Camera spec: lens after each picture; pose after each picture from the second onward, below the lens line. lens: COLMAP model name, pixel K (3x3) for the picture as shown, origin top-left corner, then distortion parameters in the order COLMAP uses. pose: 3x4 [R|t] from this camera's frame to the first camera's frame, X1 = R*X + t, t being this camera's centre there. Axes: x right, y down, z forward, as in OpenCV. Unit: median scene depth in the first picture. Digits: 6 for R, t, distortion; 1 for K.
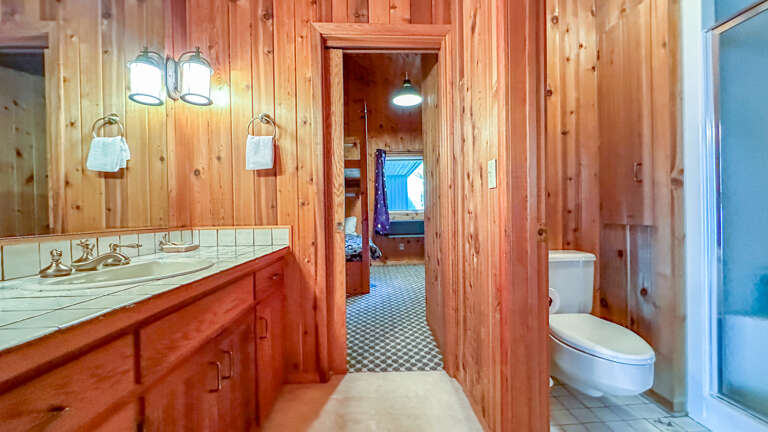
lens RADIAL K [[310.3, 0, 383.2], [0, 310.3, 216.6], [0, 0, 1]] dist [-0.006337, 0.000897]
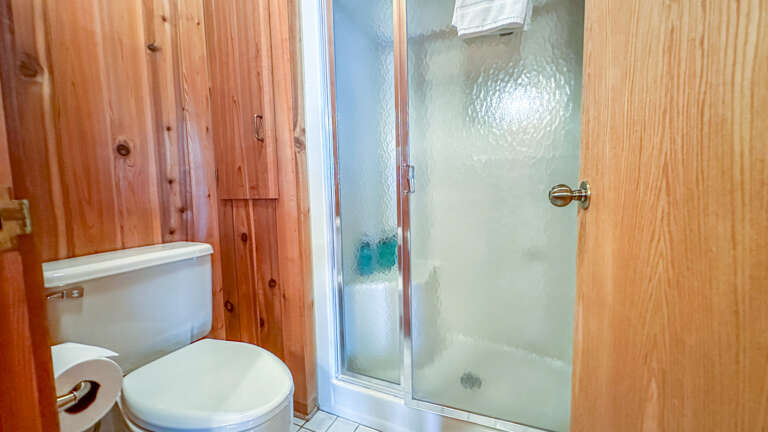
lens RADIAL K [[310.3, 0, 382.8], [0, 310.3, 217.8], [0, 0, 1]] dist [-0.006337, 0.000897]
pose [[0.474392, -0.063386, 0.878029, 0.275108], [0.026430, 0.997980, 0.057766, 0.036302], [-0.879917, -0.004198, 0.475109, 0.354159]]
